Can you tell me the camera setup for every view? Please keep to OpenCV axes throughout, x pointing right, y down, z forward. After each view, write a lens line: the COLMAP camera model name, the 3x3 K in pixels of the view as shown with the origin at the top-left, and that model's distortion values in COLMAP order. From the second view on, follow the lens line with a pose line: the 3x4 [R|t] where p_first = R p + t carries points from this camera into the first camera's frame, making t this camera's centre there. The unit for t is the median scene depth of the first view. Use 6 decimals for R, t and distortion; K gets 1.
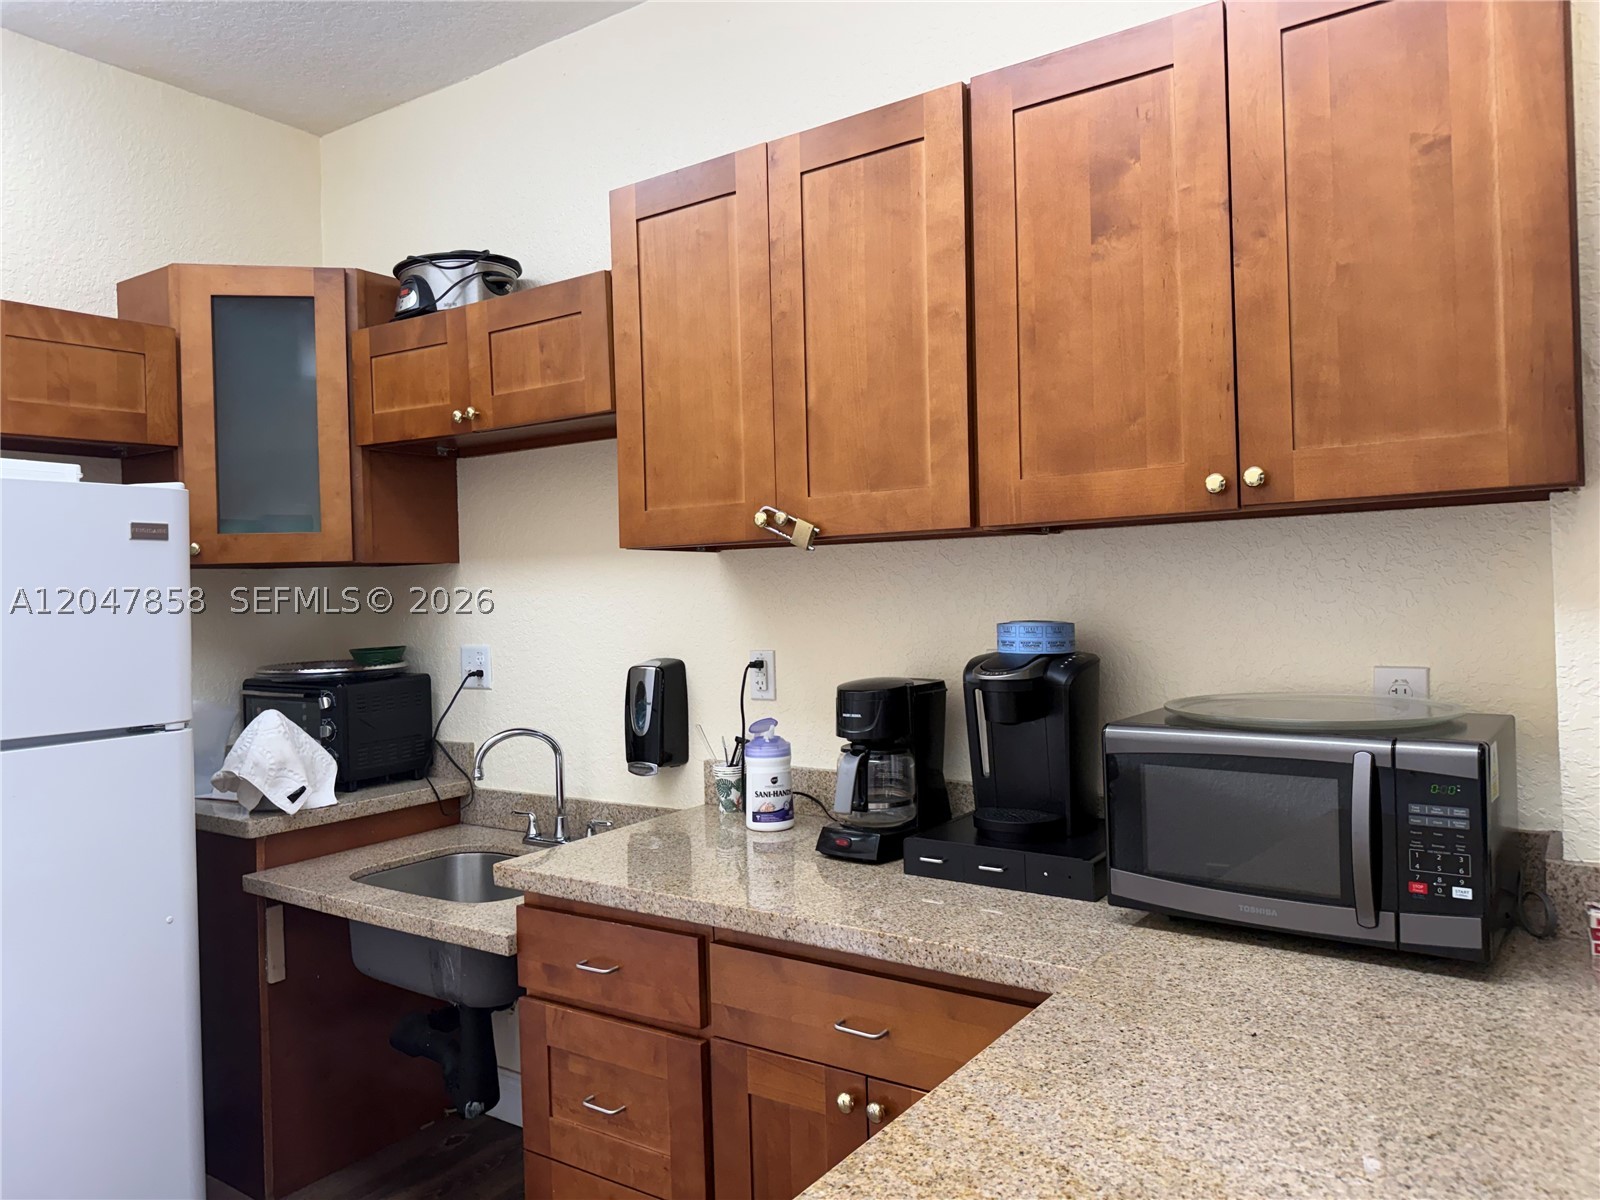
lens RADIAL K [[1129.3, 0, 794.2], [0, 1129.3, 596.1], [0, 0, 1]] dist [0.092425, -0.134934]
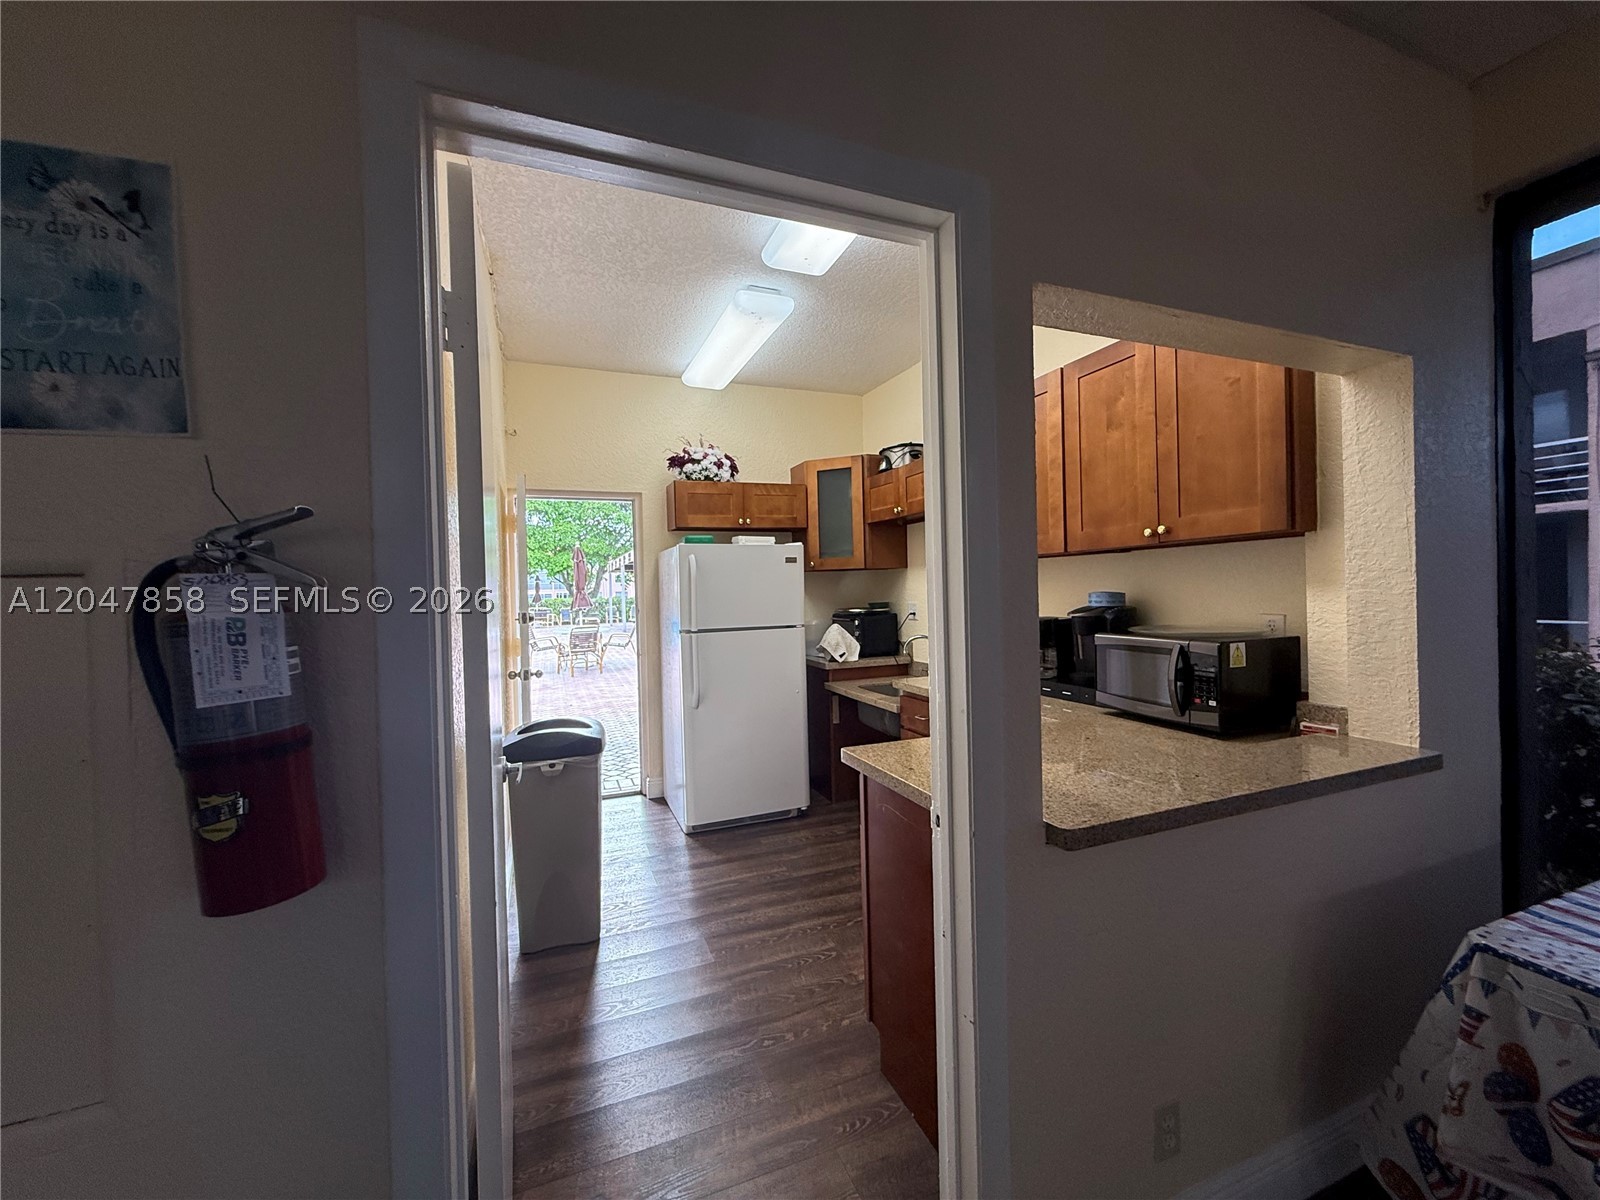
lens RADIAL K [[637.4, 0, 796.0], [0, 637.4, 600.1], [0, 0, 1]] dist [-0.000060, -0.000115]
pose [[0.832201, 0.013029, -0.554320, 0.364074], [0.003002, 0.999603, 0.028002, 0.000698], [0.554465, -0.024968, 0.831832, -0.367929]]
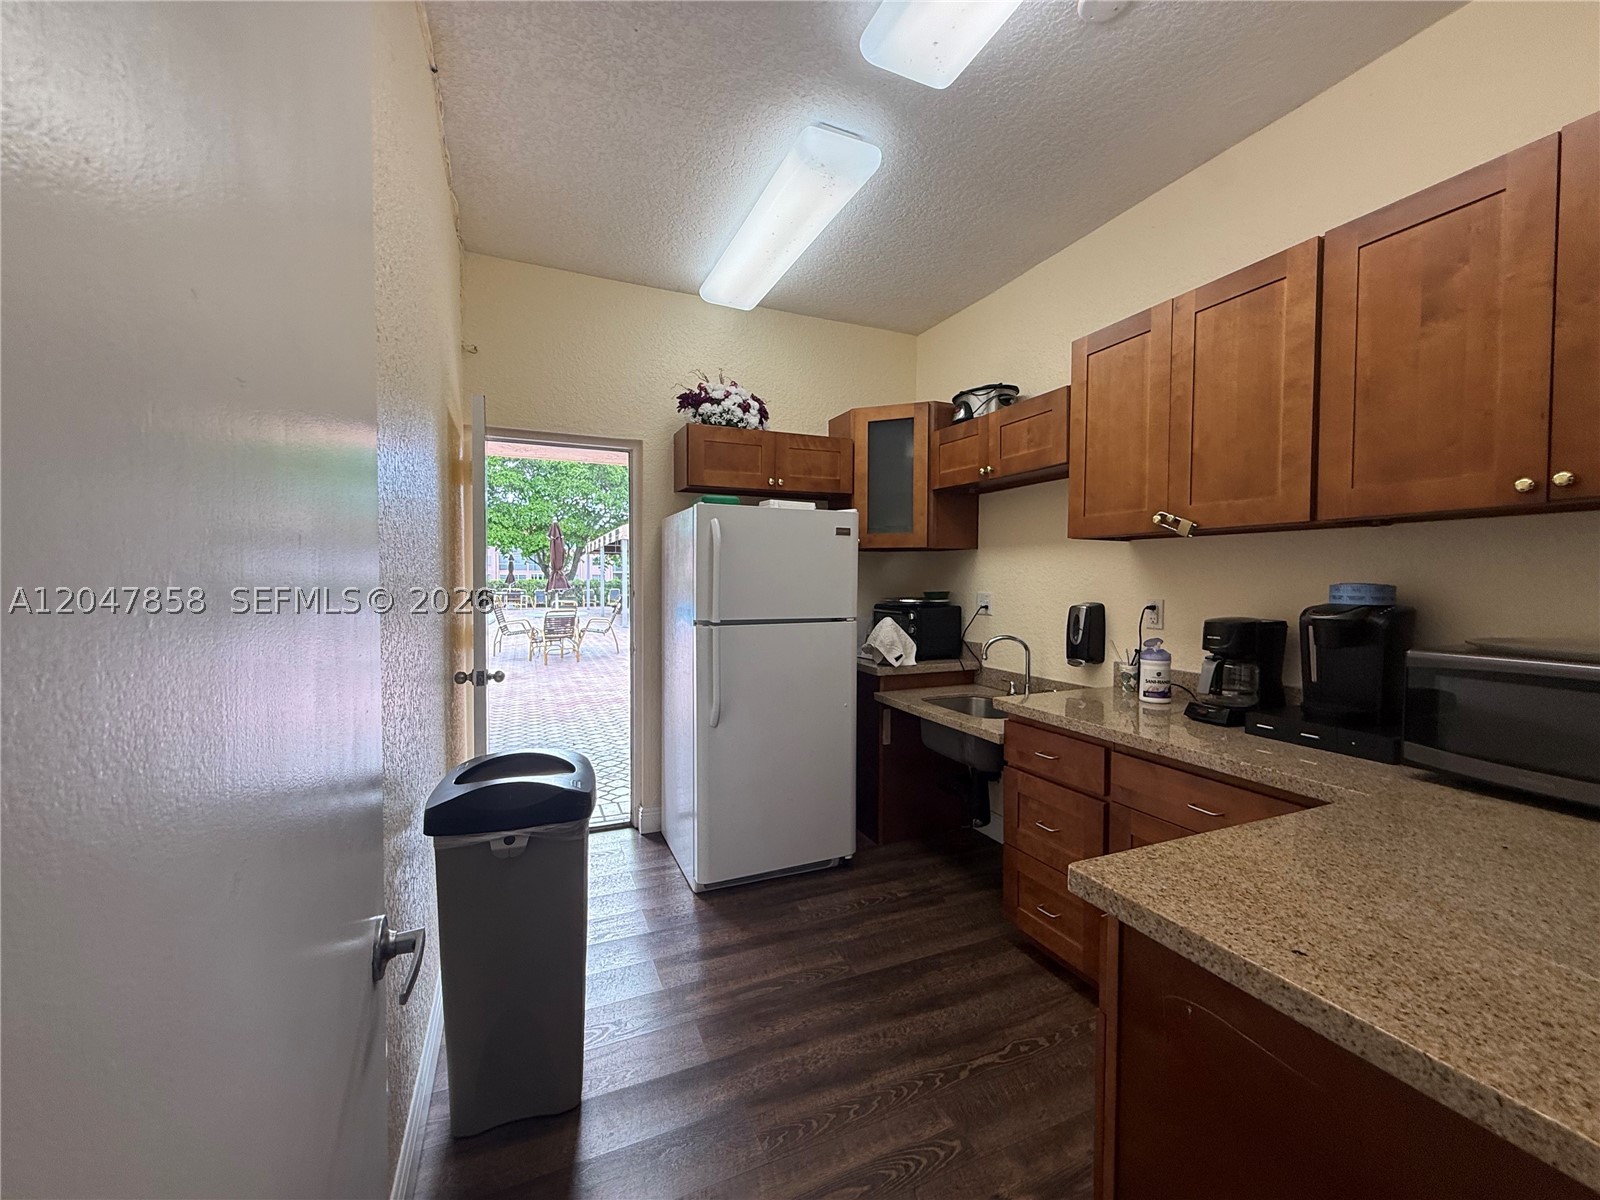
lens RADIAL K [[637.4, 0, 796.0], [0, 637.4, 600.1], [0, 0, 1]] dist [-0.000060, -0.000115]
pose [[0.849882, 0.046397, -0.524926, 0.017214], [-0.026999, 0.998642, 0.044556, 0.024030], [0.526281, -0.023695, 0.849981, -0.108302]]
